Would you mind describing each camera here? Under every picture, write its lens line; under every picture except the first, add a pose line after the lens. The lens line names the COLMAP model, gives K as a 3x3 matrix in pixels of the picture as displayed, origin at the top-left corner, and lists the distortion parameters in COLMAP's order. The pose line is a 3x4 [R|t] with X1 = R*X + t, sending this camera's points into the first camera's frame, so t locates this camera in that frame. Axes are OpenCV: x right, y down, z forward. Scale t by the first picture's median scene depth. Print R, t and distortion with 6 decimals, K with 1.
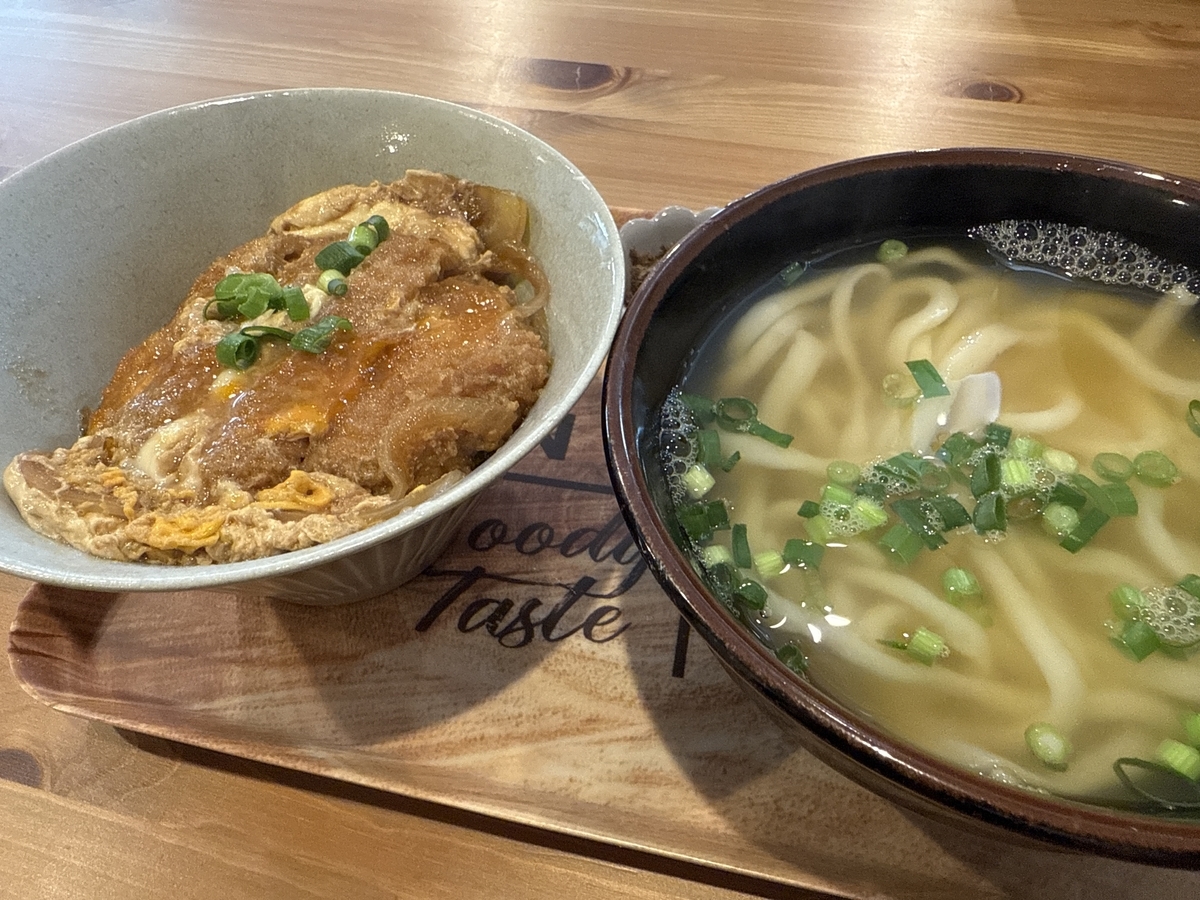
lens RADIAL K [[873.6, 0, 600.0], [0, 873.6, 450.0], [0, 0, 1]] dist [0.057416, -0.029506]
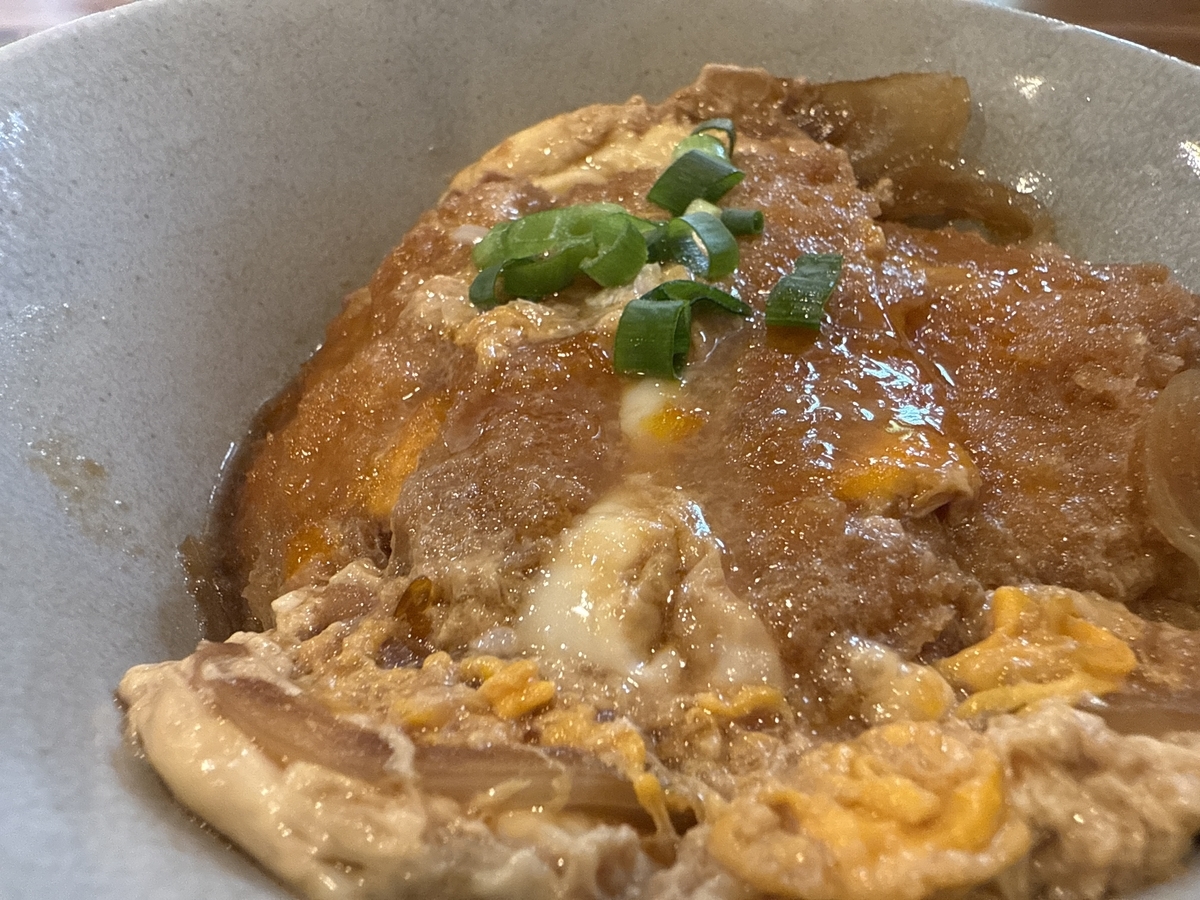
lens RADIAL K [[873.6, 0, 600.0], [0, 873.6, 450.0], [0, 0, 1]] dist [0.057416, -0.029506]
pose [[0.975626, -0.110358, 0.189671, -0.459223], [0.135197, 0.983102, -0.123417, -0.009276], [-0.172846, 0.146052, 0.974060, 0.526786]]
